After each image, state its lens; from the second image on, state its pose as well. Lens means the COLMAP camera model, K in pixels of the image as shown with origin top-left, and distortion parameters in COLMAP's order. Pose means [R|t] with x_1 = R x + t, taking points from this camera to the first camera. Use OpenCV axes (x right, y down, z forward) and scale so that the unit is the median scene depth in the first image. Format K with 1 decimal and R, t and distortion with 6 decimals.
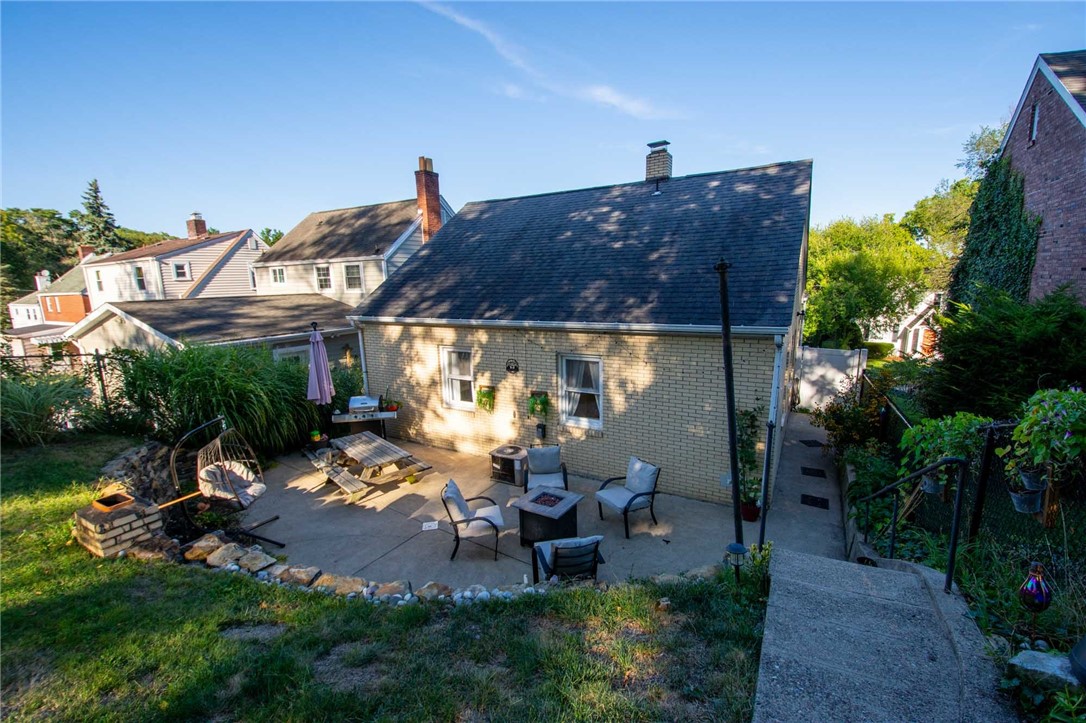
lens RADIAL K [[473.9, 0, 538.6], [0, 473.9, 369.7], [0, 0, 1]] dist [0.003251, -0.012792]
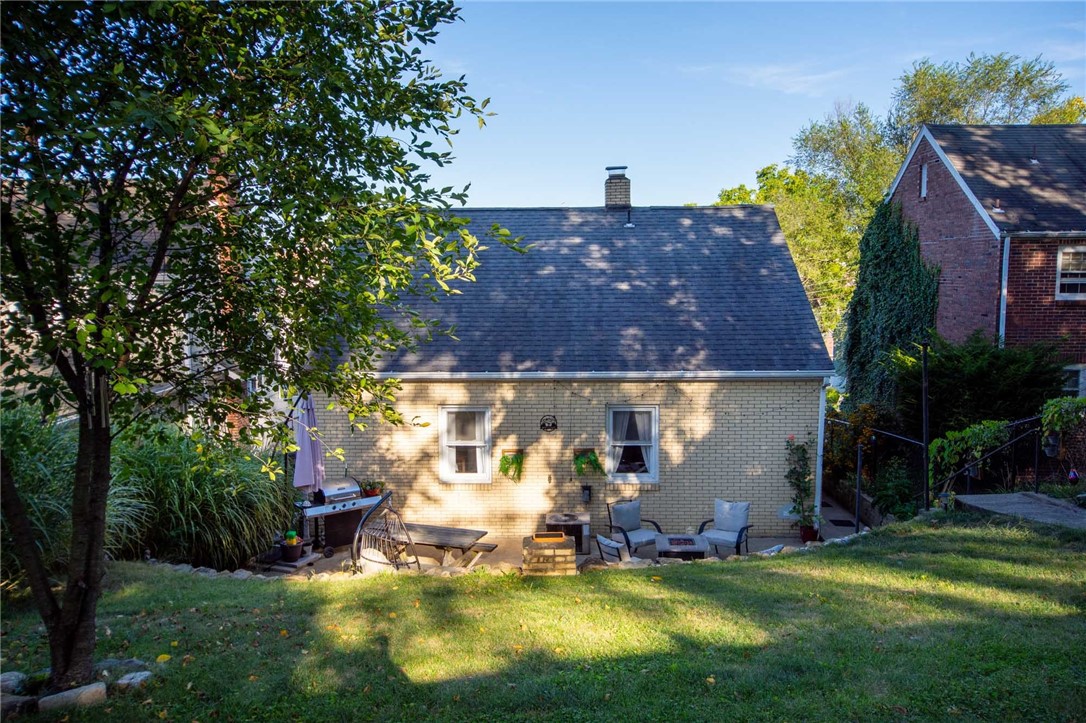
lens RADIAL K [[897.4, 0, 545.0], [0, 897.4, 359.8], [0, 0, 1]] dist [0.037812, 0.001452]
pose [[0.873661, -0.030979, 0.485547, -0.847527], [0.079322, 0.993688, -0.079327, 0.005031], [-0.480025, 0.107820, 0.870604, -0.446840]]
